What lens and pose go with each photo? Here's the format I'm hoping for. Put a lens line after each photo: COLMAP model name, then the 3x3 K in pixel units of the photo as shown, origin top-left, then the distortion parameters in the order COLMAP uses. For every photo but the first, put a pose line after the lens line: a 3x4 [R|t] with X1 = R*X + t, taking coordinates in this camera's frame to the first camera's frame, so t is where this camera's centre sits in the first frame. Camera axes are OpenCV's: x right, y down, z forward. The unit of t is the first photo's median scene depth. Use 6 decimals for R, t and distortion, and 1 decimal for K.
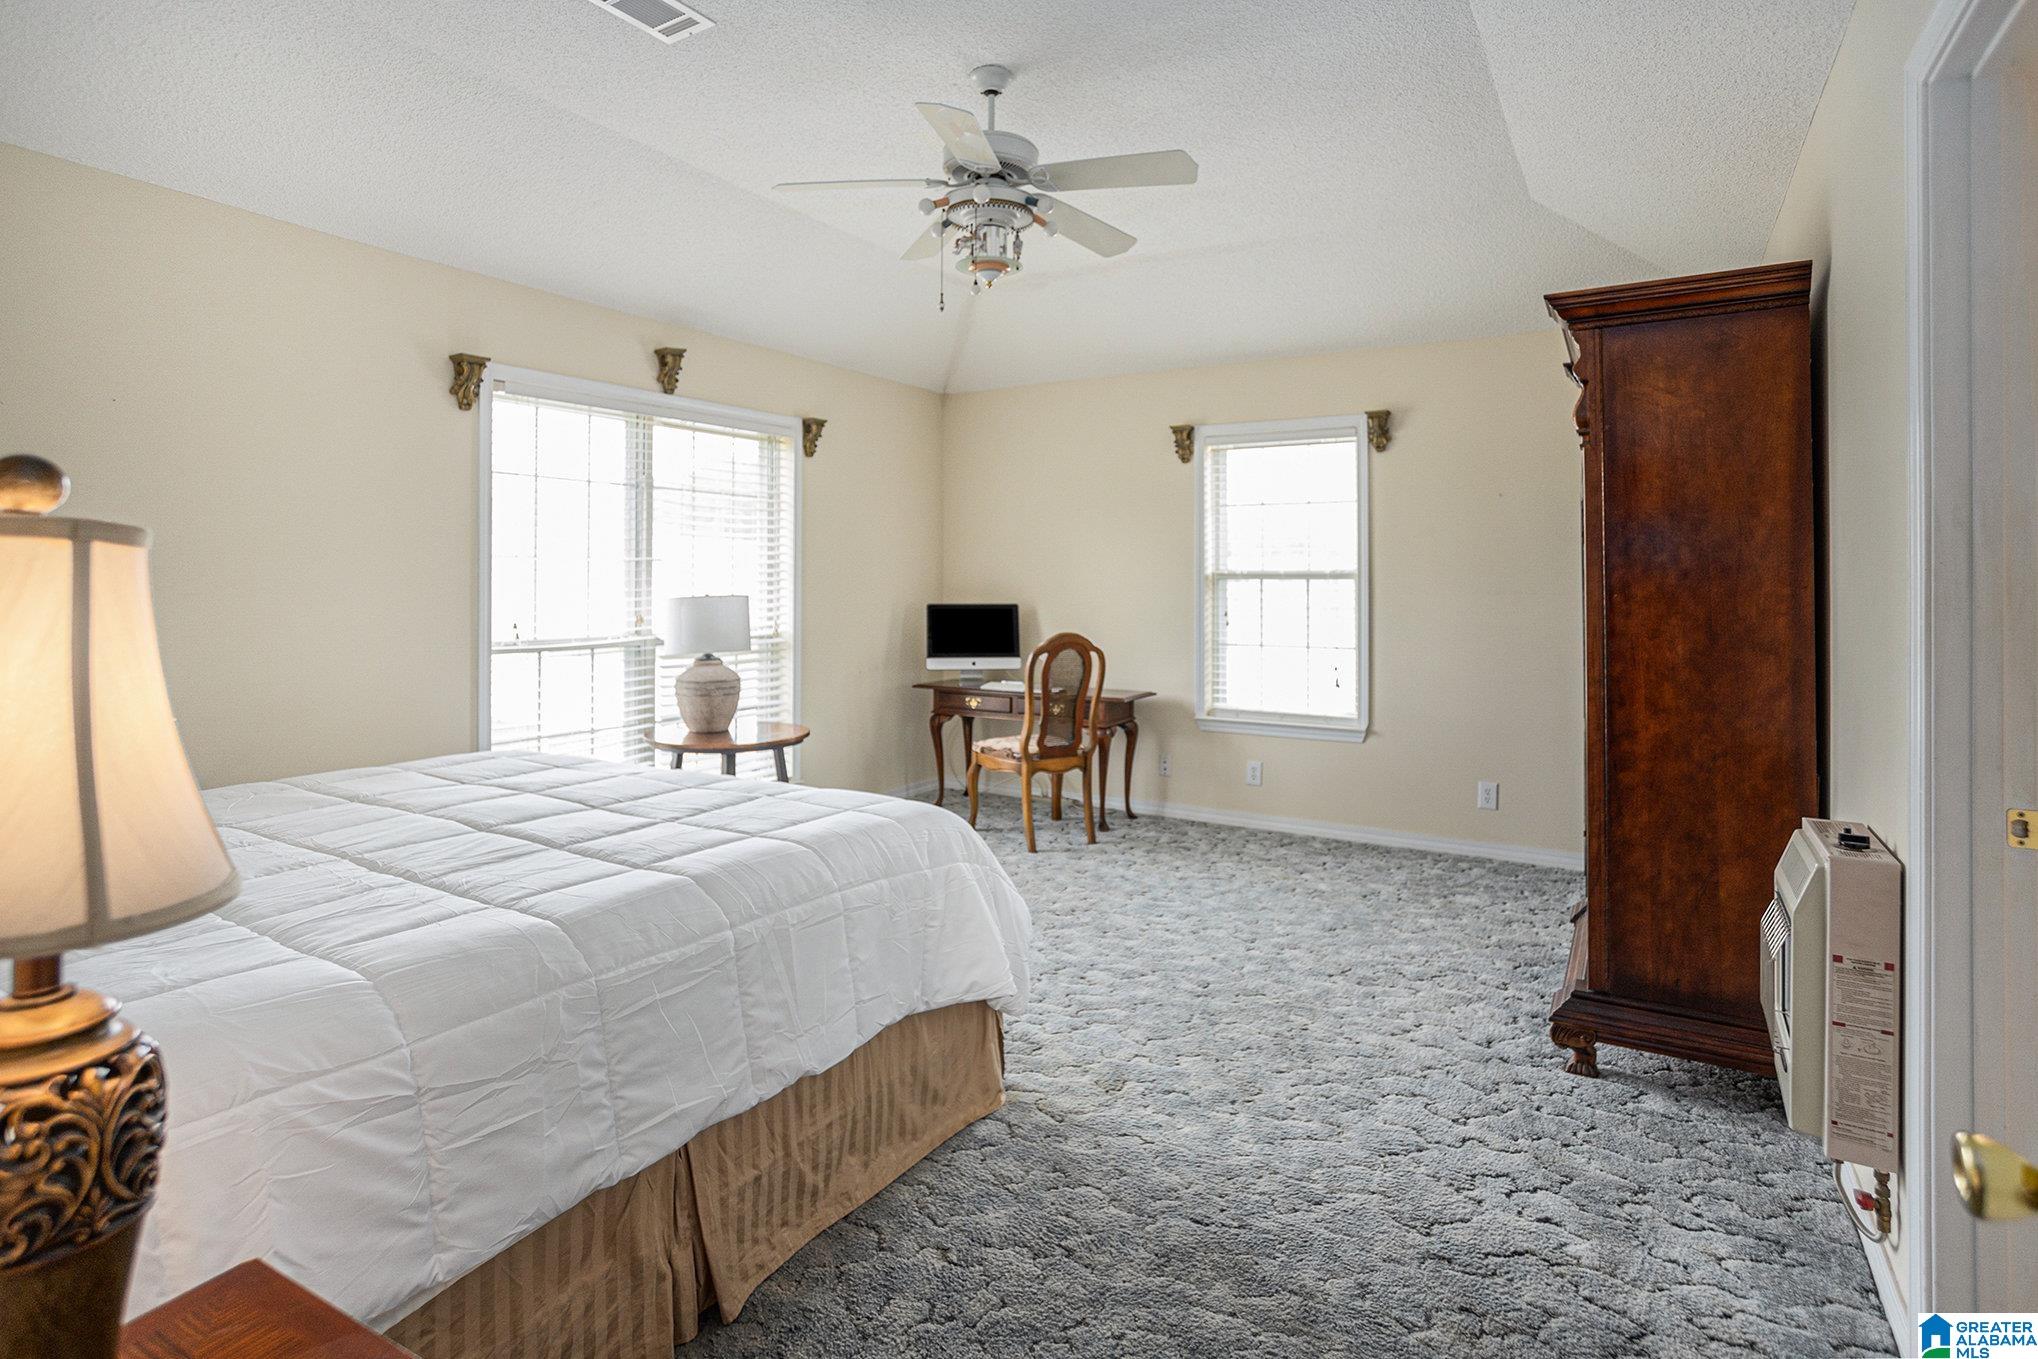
lens RADIAL K [[1029.0, 0, 1018.8], [0, 1029.0, 611.2], [0, 0, 1]] dist [-0.000854, 0.000218]
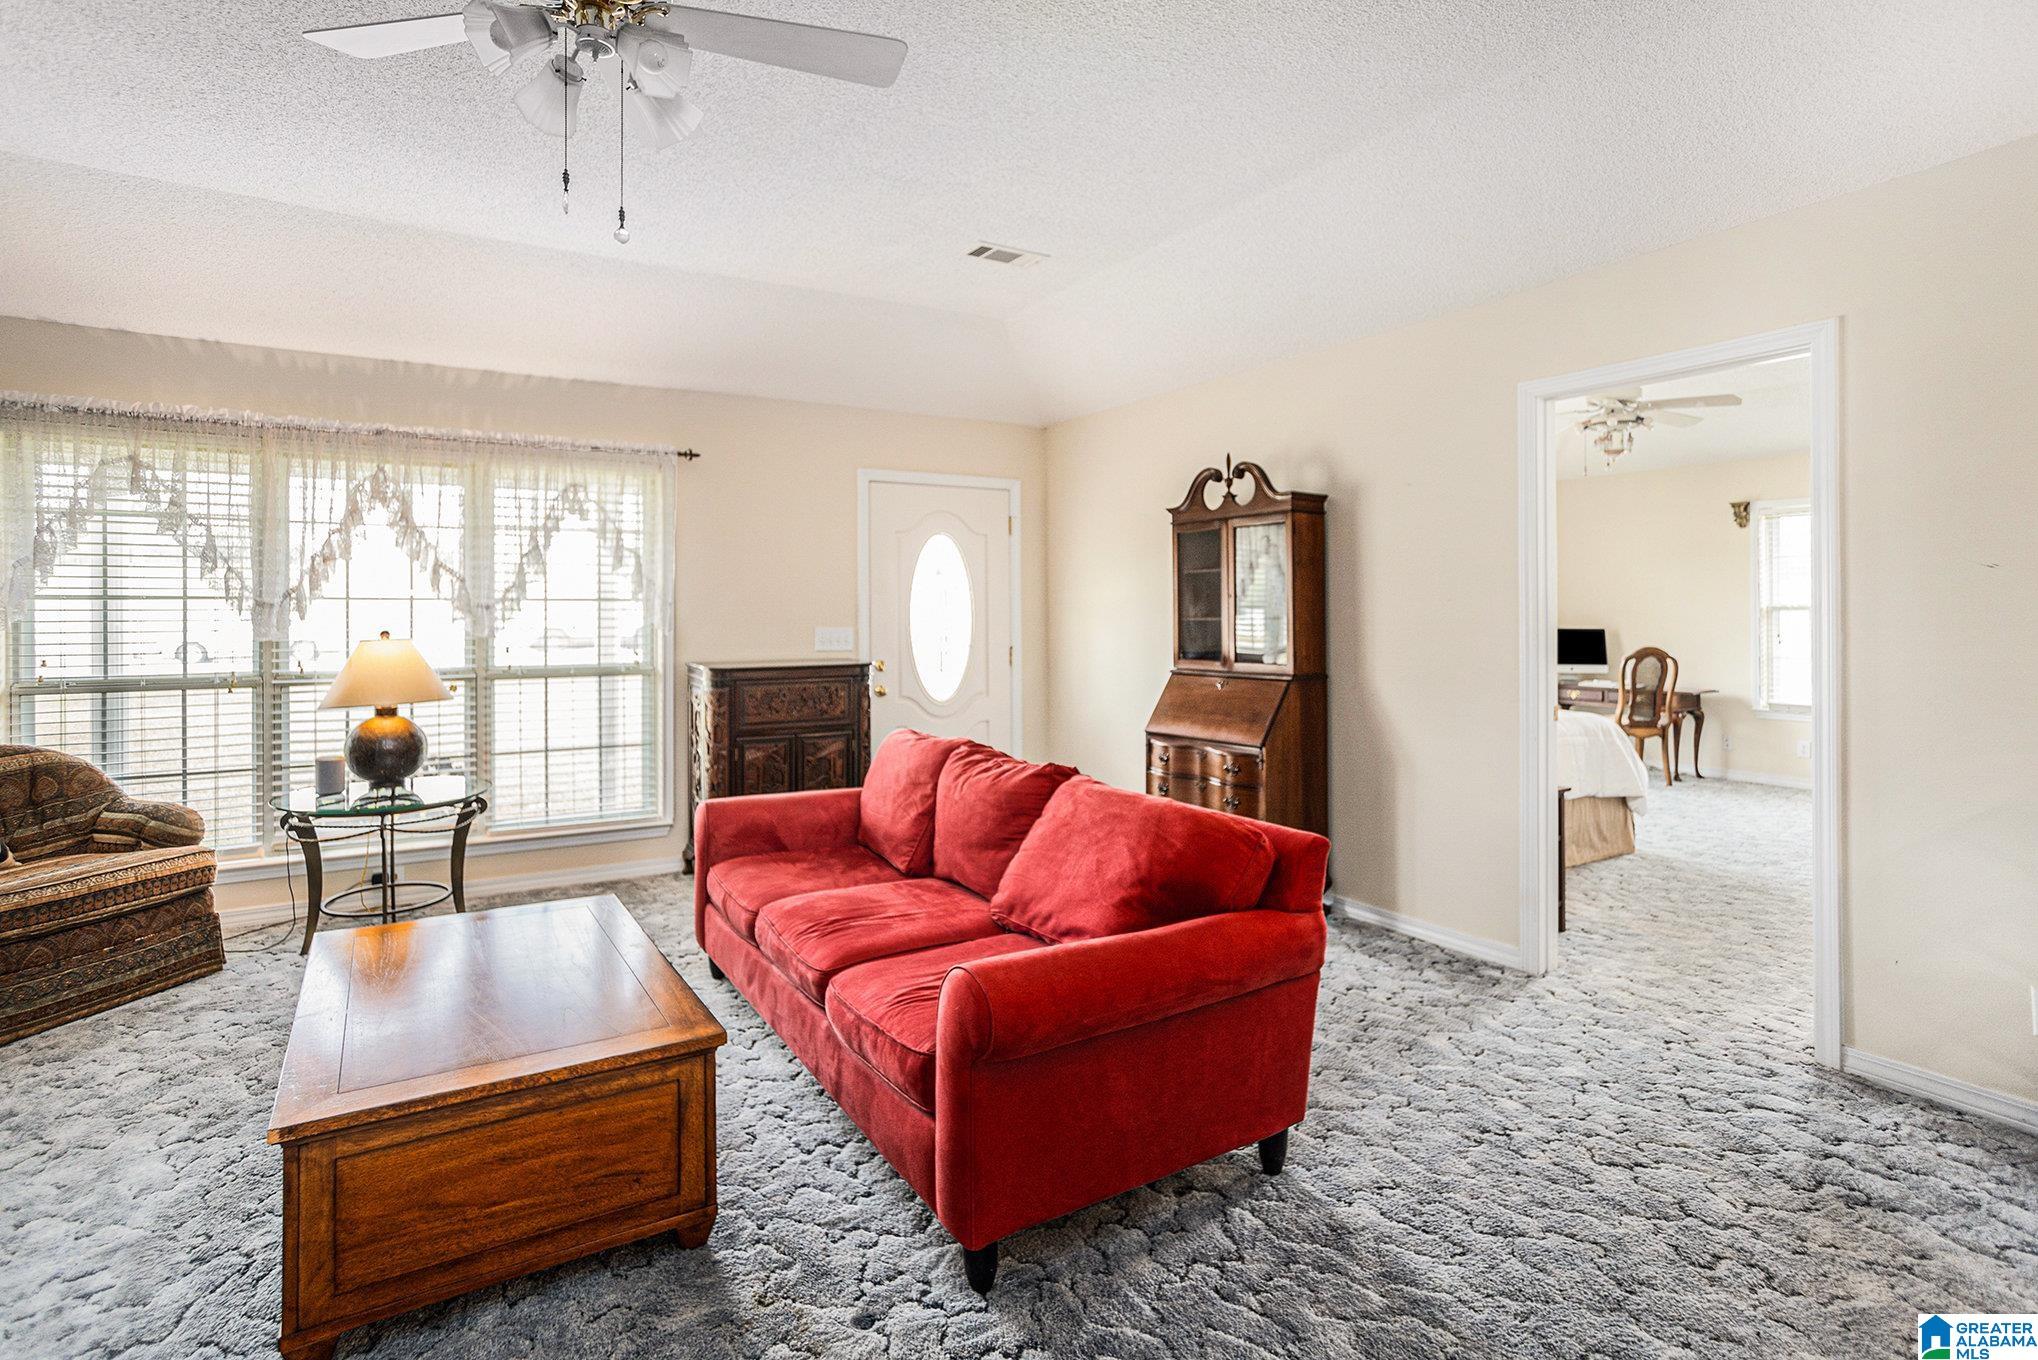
lens RADIAL K [[1029.0, 0, 1018.8], [0, 1029.0, 611.7], [0, 0, 1]] dist [-0.000854, 0.000218]
pose [[0.893645, -0.005097, -0.448745, -0.096203], [-0.007422, 0.999631, -0.026136, 0.014479], [0.448712, 0.026687, 0.893278, -0.728212]]
